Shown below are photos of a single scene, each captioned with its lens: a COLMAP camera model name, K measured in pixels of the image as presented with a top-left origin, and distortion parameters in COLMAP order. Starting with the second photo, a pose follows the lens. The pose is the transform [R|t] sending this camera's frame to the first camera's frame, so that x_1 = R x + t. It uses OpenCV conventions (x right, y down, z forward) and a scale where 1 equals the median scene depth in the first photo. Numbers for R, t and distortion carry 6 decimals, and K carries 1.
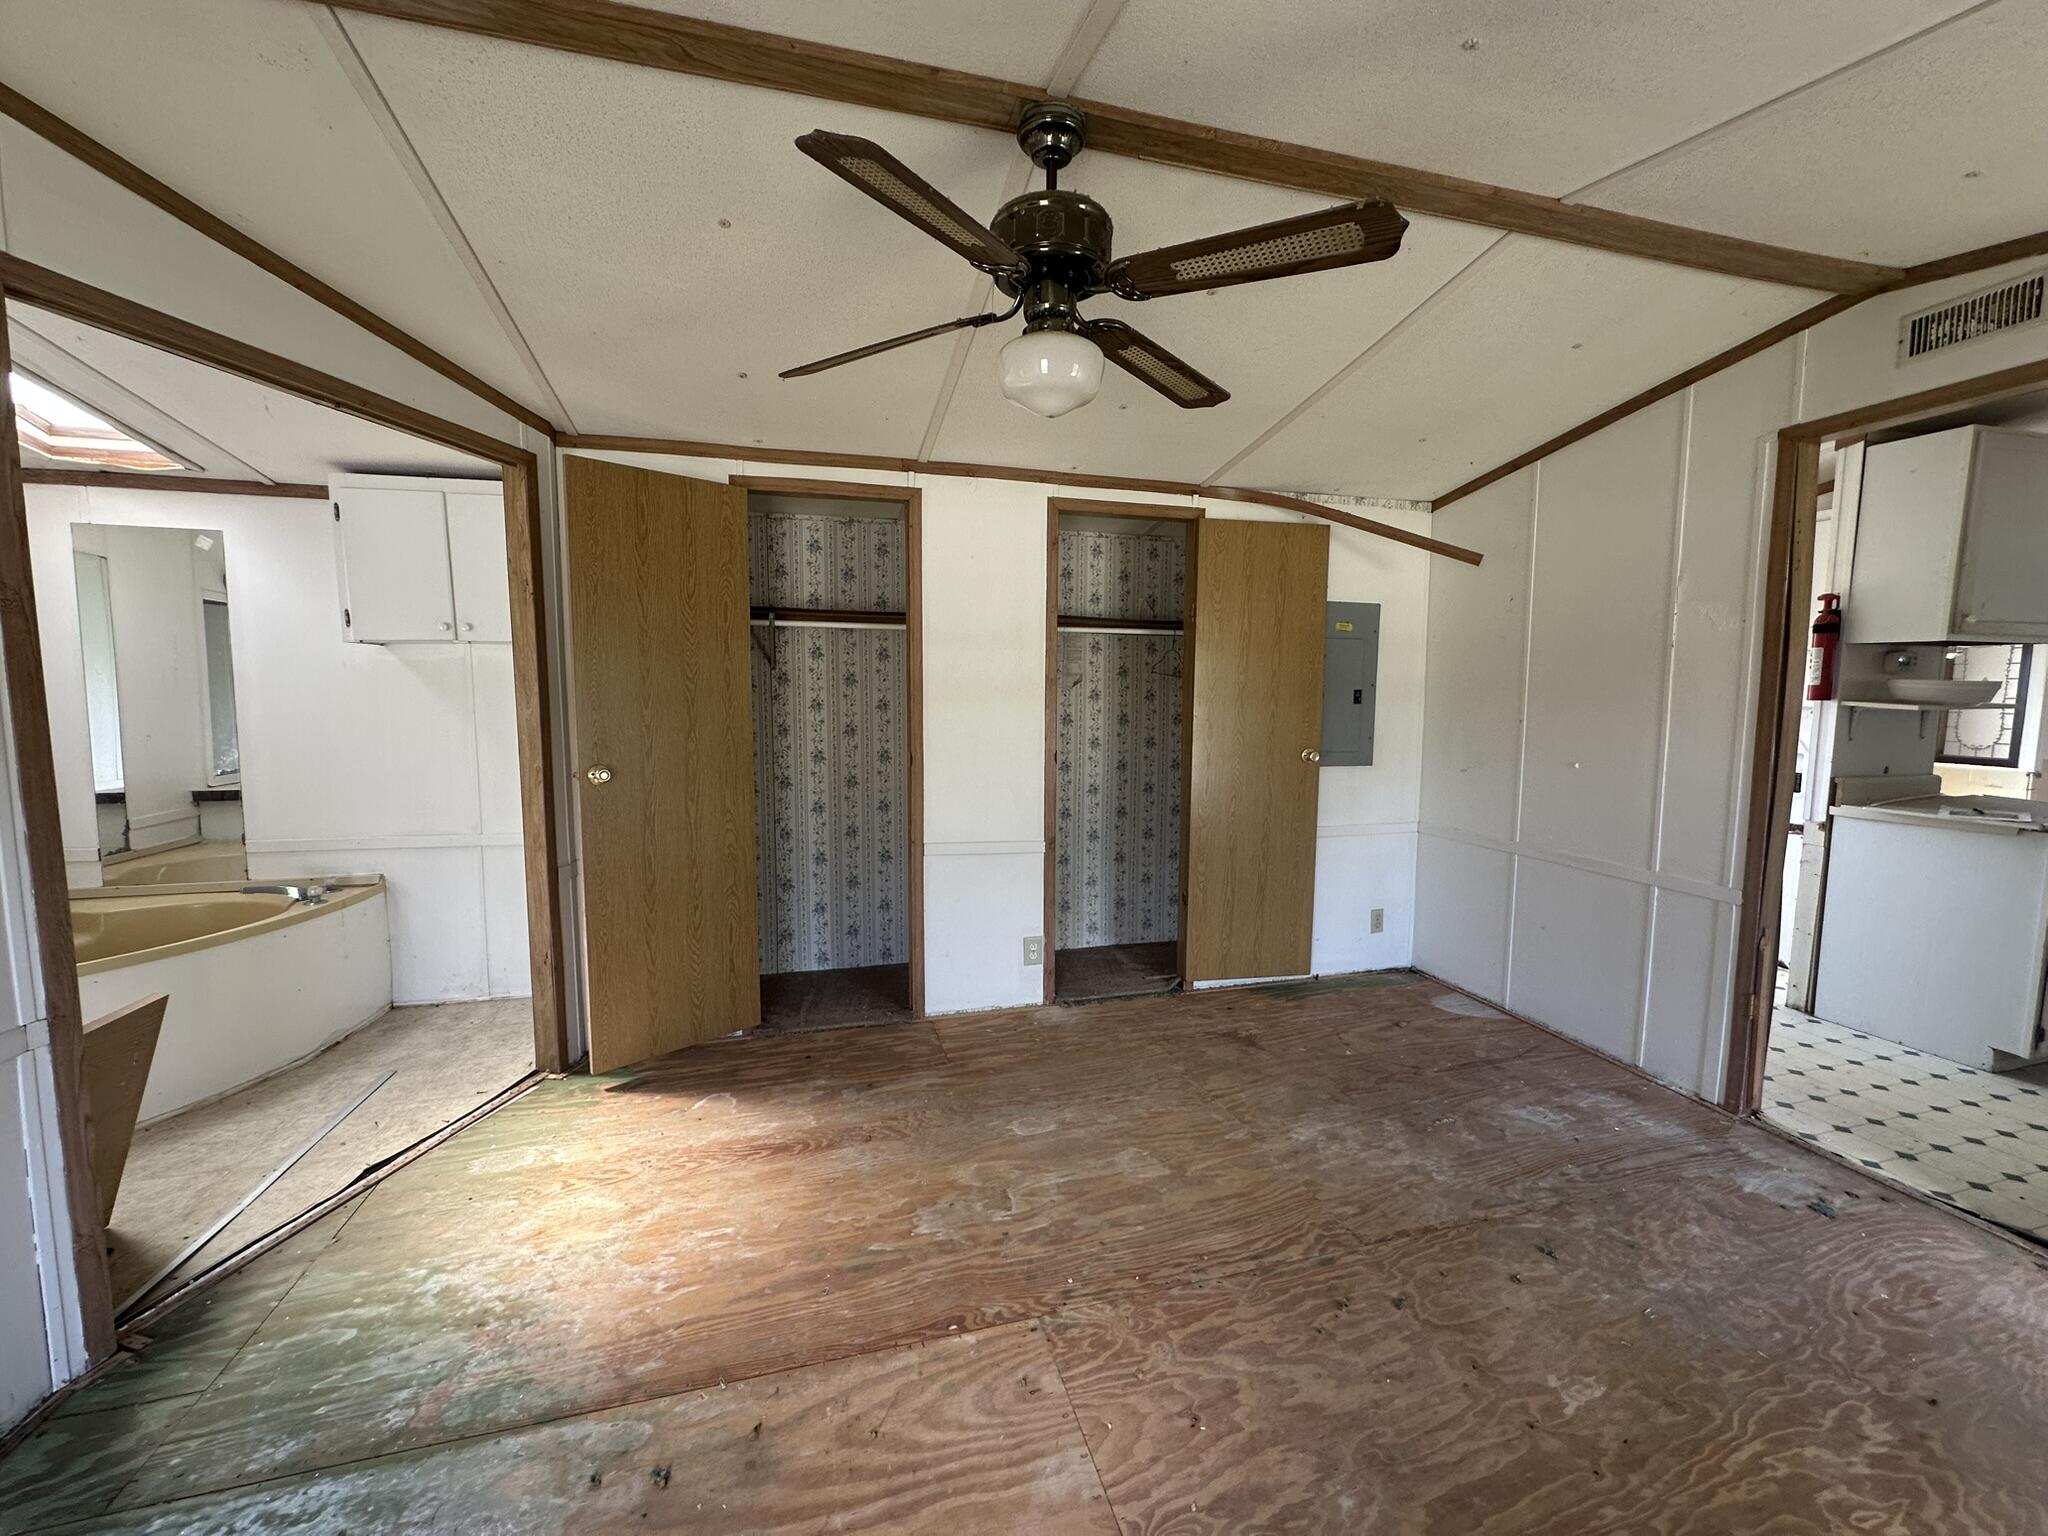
lens RADIAL K [[820.3, 0, 1023.6], [0, 820.3, 763.4], [0, 0, 1]] dist [-0.003505, 0.001582]
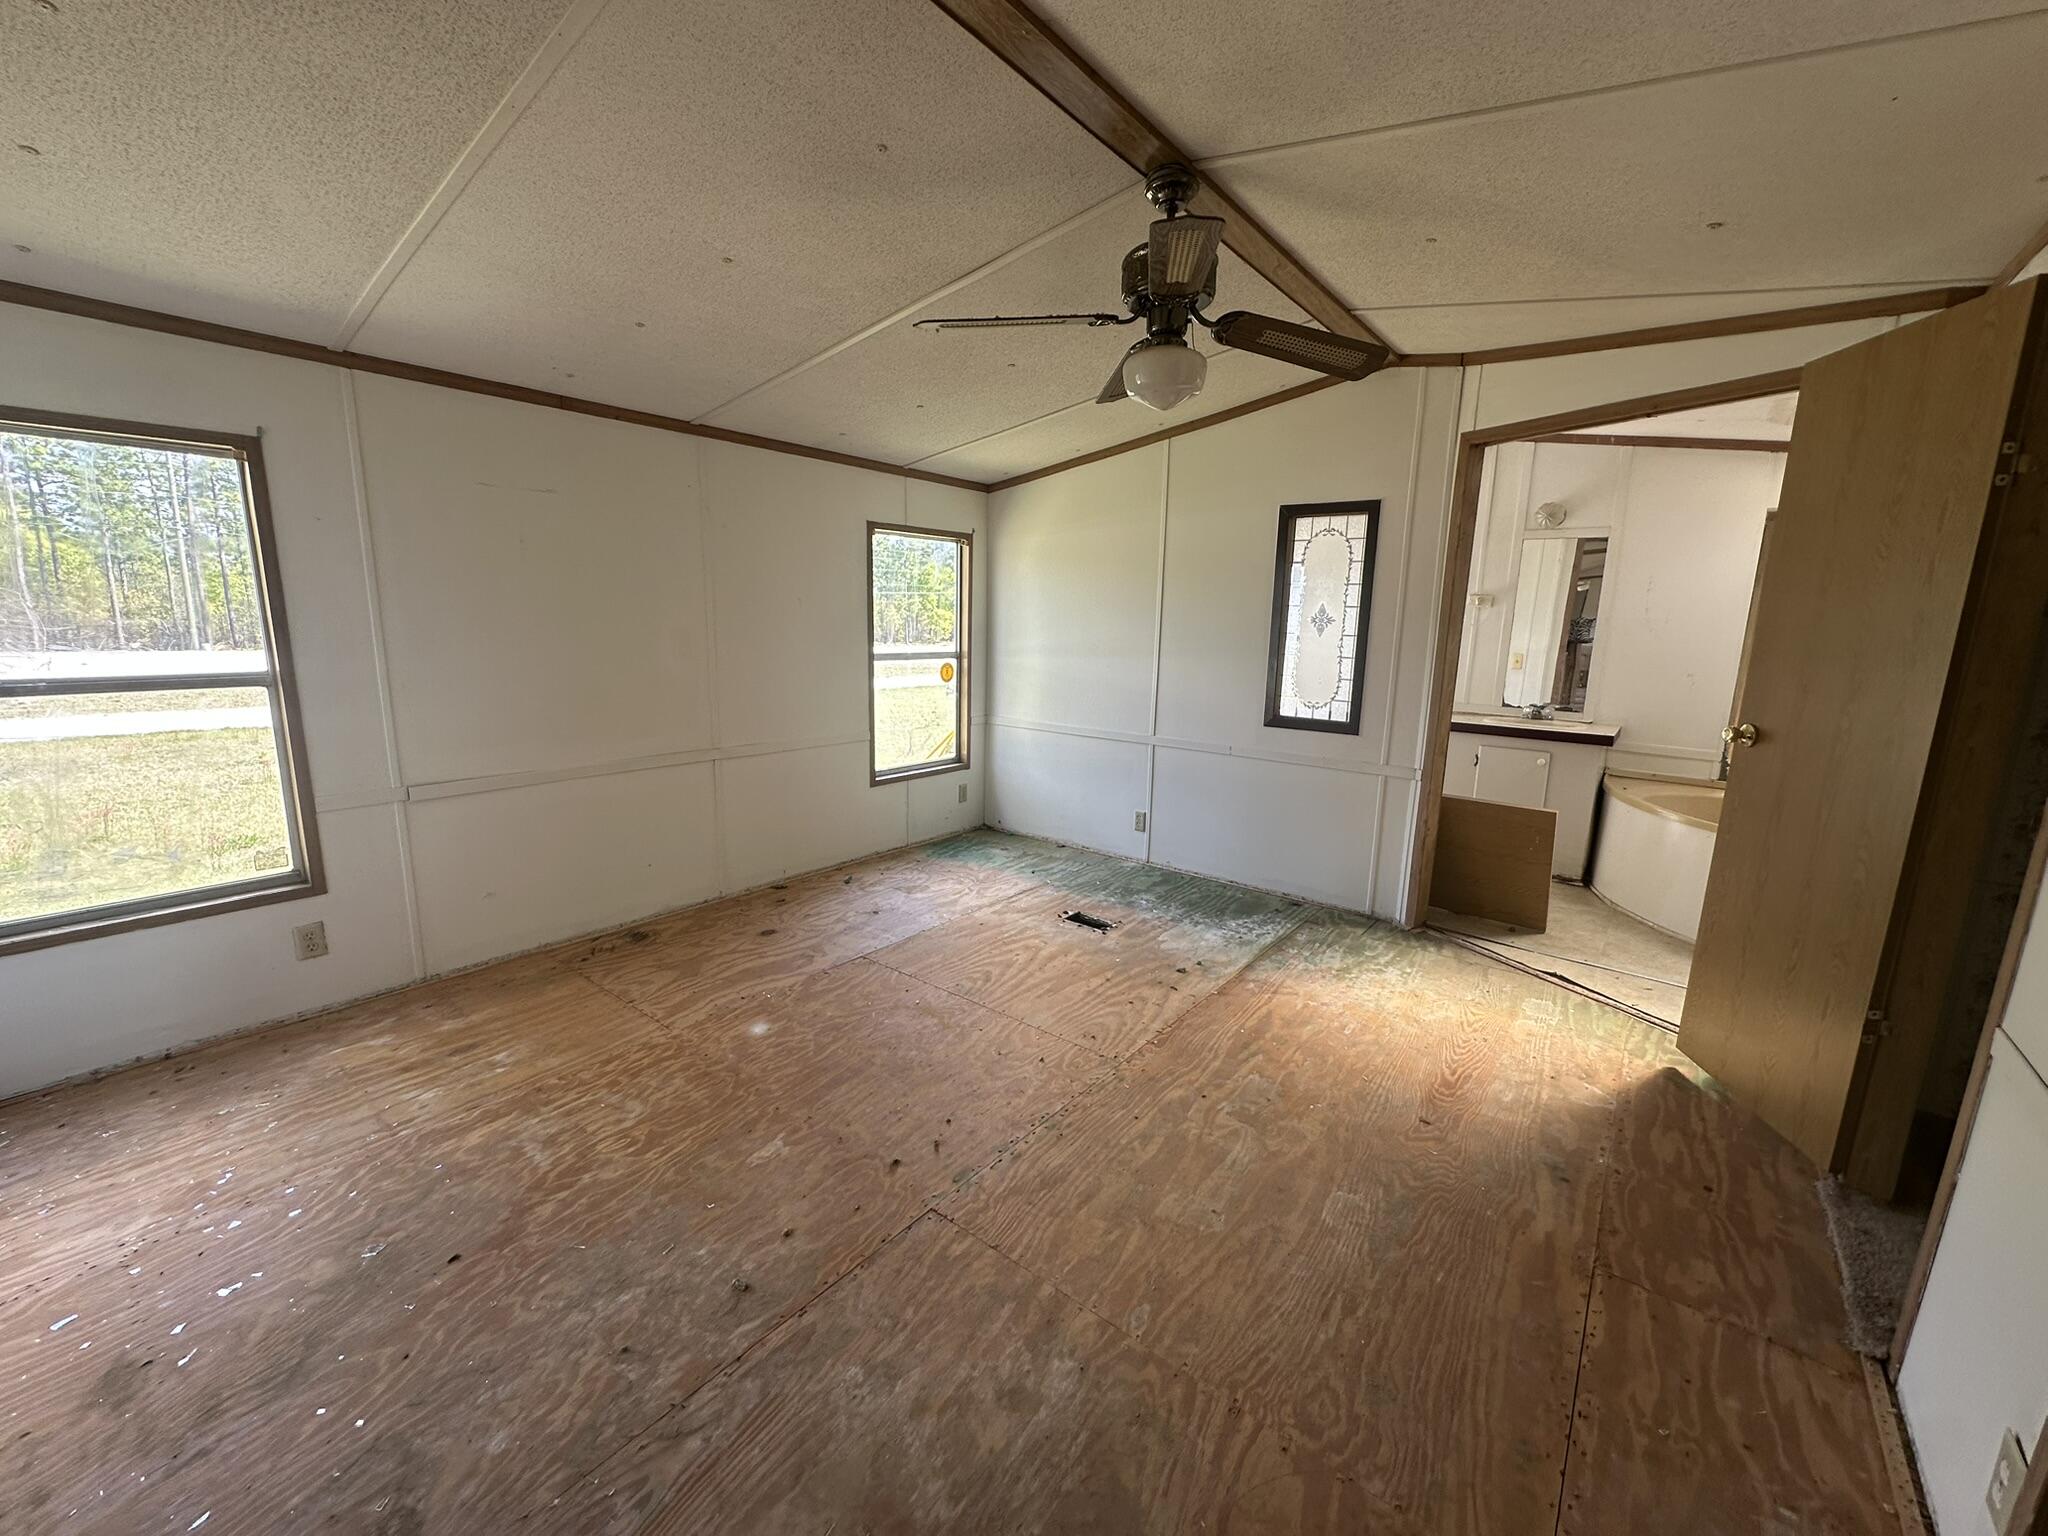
lens RADIAL K [[820.3, 0, 1023.0], [0, 820.3, 769.1], [0, 0, 1]] dist [-0.003505, 0.001582]
pose [[-0.810617, 0.088363, -0.578872, 0.878655], [-0.078978, 0.963019, 0.257597, -0.164707], [0.580227, 0.254531, -0.773661, 1.749825]]
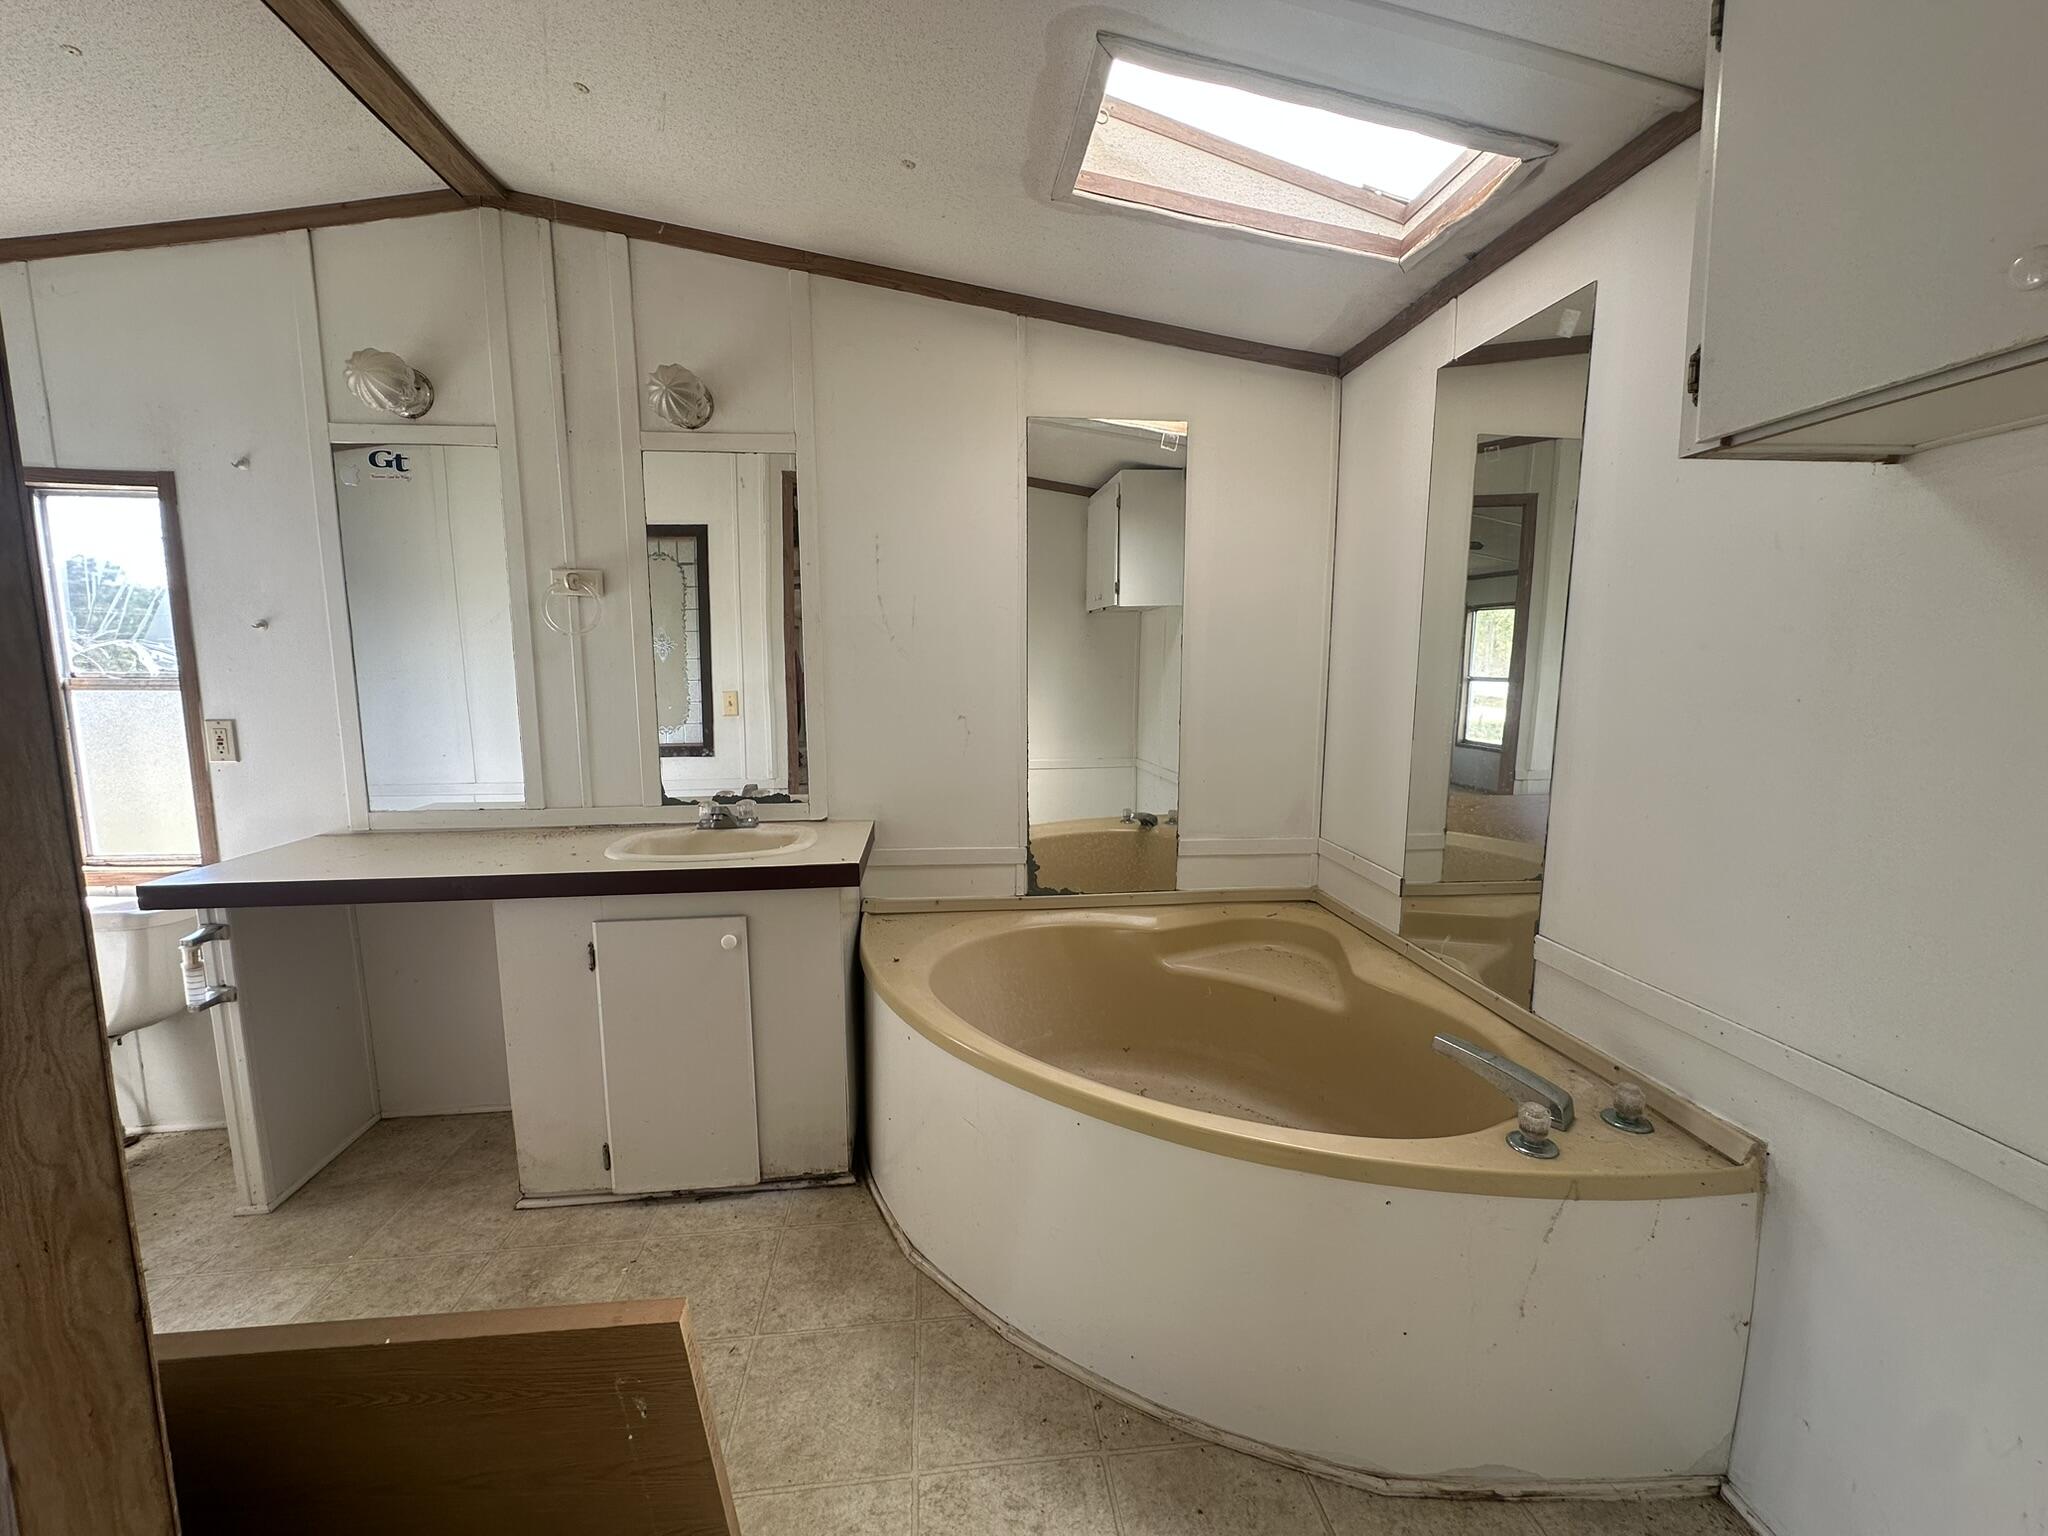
lens RADIAL K [[820.3, 0, 1023.0], [0, 820.3, 774.2], [0, 0, 1]] dist [-0.003505, 0.001582]
pose [[-0.155648, 0.131320, -0.979045, -0.730333], [-0.092539, 0.984827, 0.146808, -0.083111], [0.983468, 0.113450, -0.141134, 1.280138]]
